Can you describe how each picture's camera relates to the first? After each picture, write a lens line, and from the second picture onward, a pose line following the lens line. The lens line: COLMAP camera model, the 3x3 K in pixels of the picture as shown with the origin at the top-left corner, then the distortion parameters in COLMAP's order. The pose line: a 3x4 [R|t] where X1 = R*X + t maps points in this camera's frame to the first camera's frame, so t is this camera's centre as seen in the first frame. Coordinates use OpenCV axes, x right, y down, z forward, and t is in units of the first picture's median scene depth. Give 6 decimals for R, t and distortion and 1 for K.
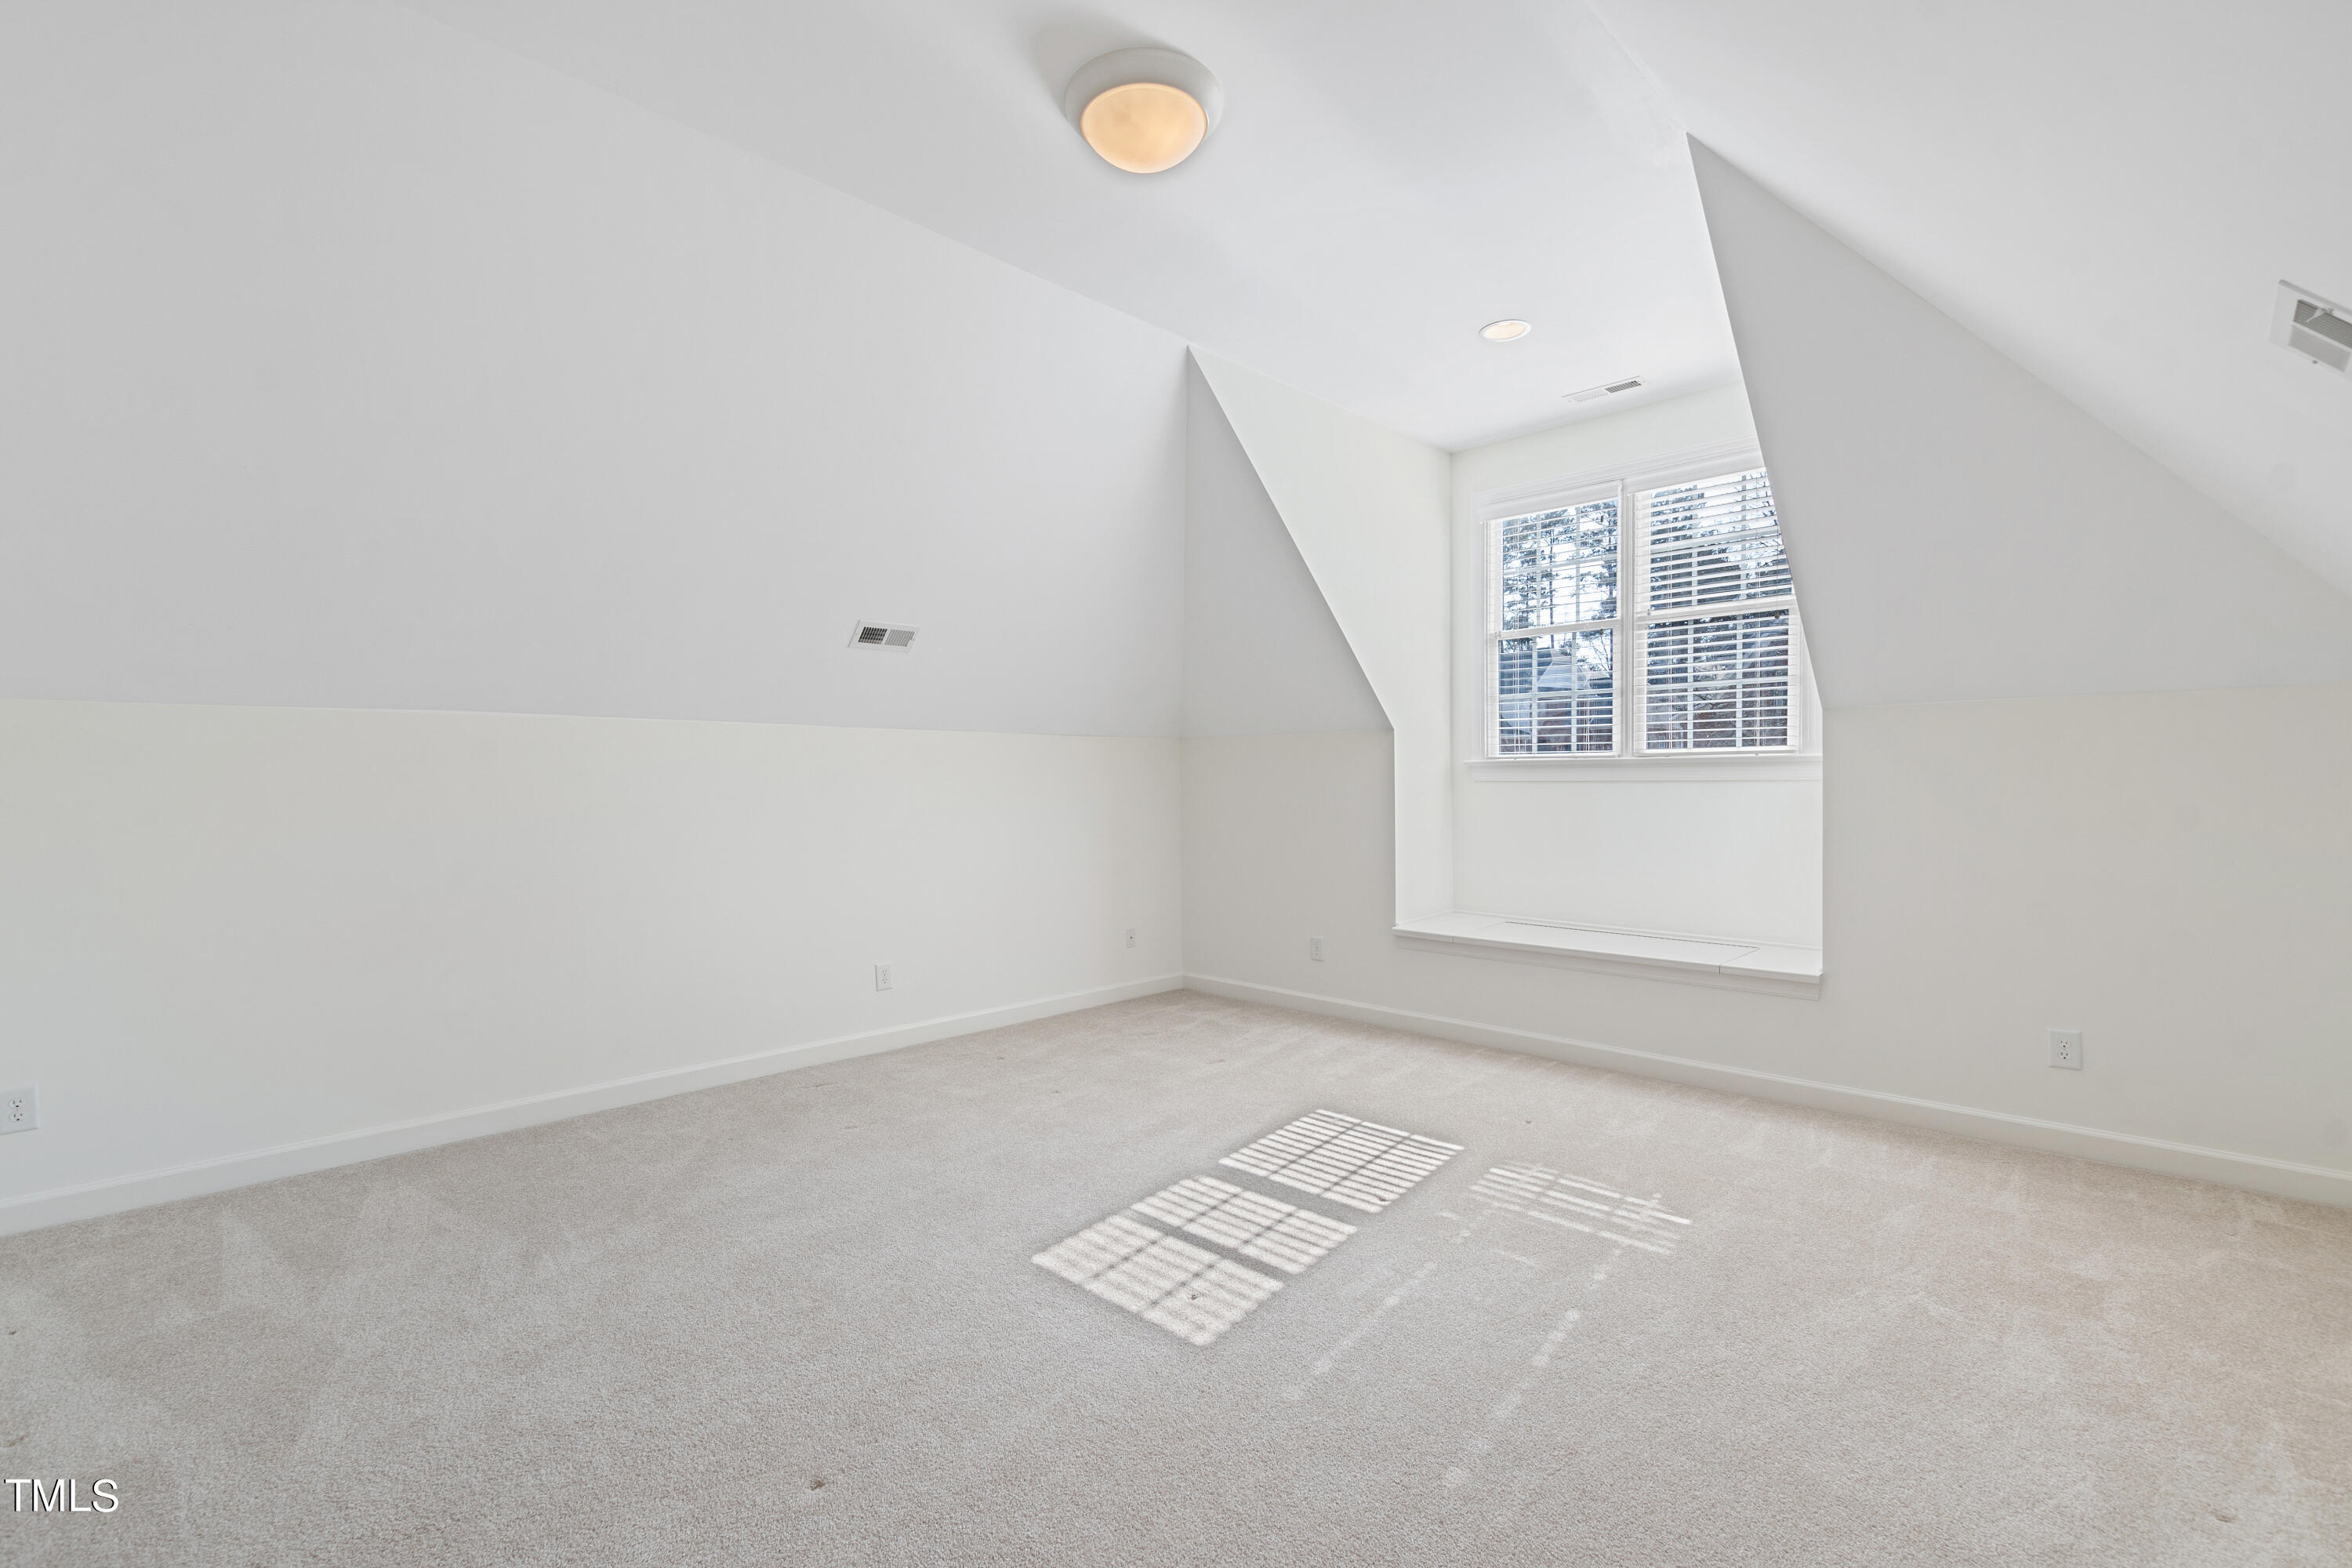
lens RADIAL K [[978.6, 0, 1176.0], [0, 978.6, 784.0], [0, 0, 1]] dist [0.000205, -0.000040]
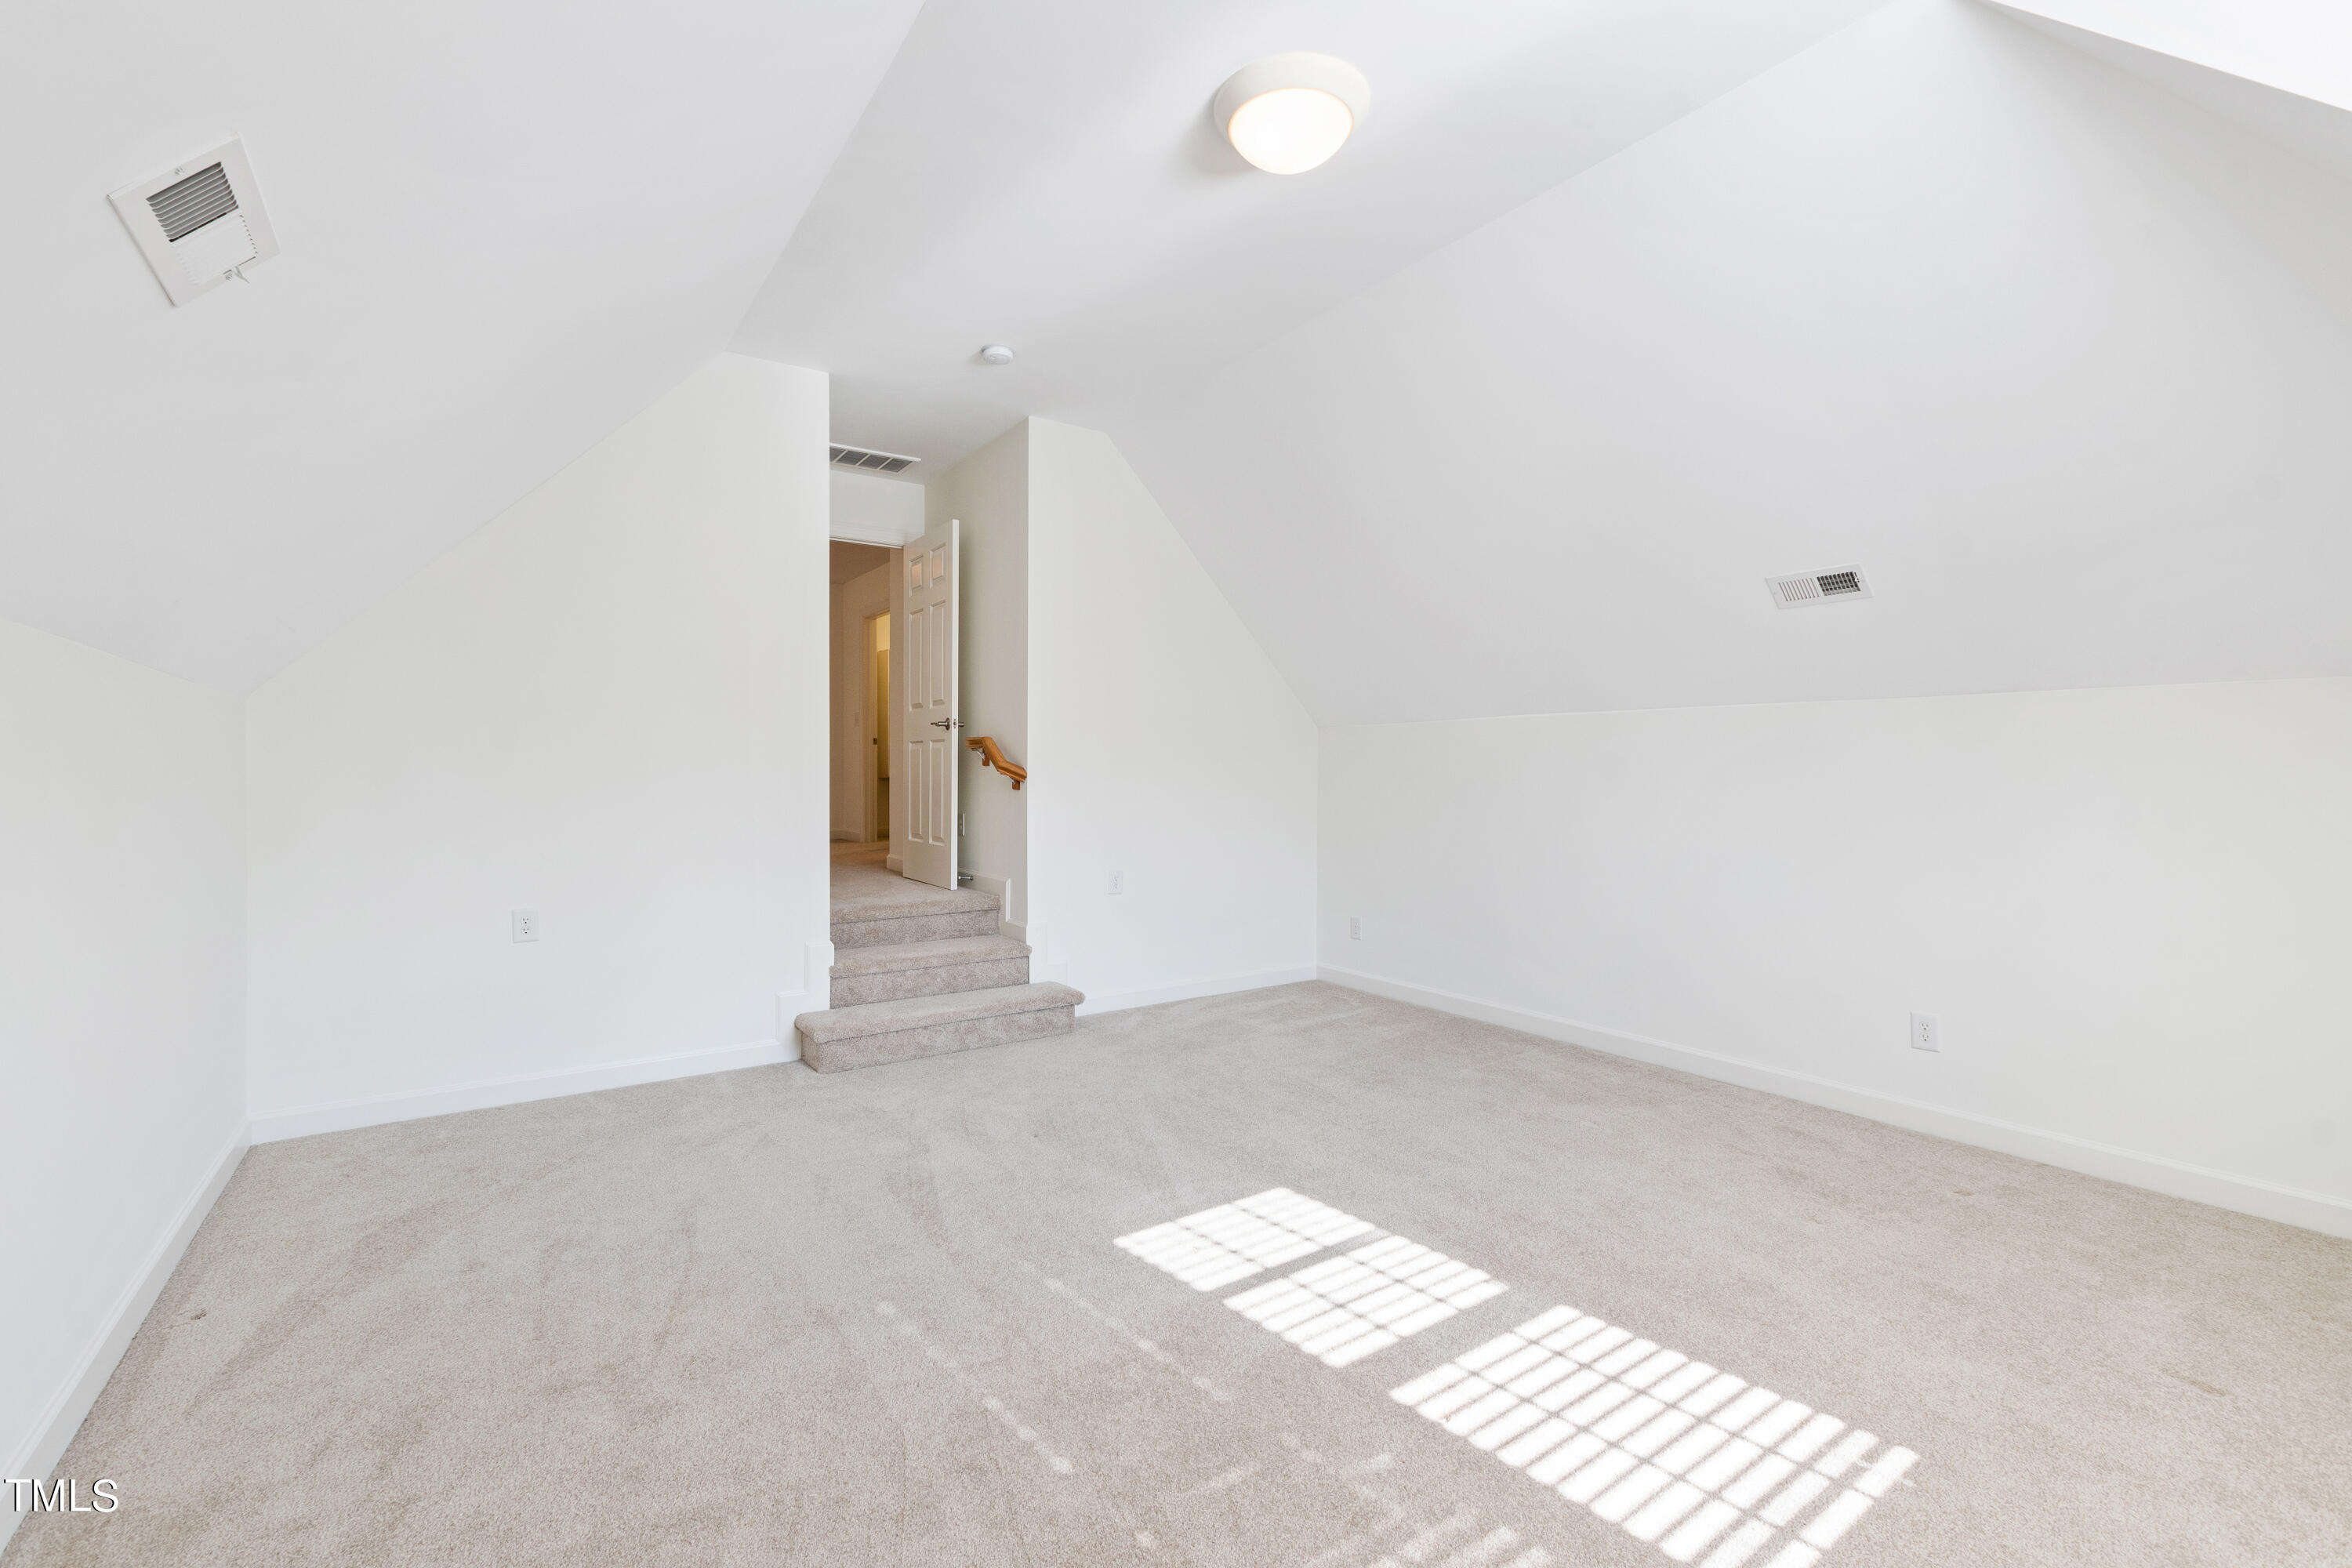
lens RADIAL K [[1039.4, 0, 1178.5], [0, 1039.4, 775.3], [0, 0, 1]] dist [0.000956, -0.000105]
pose [[-0.200013, -0.003876, -0.979786, 0.918532], [-0.000029, 0.999992, -0.003950, 0.016574], [0.979793, -0.000762, -0.200011, 0.989306]]
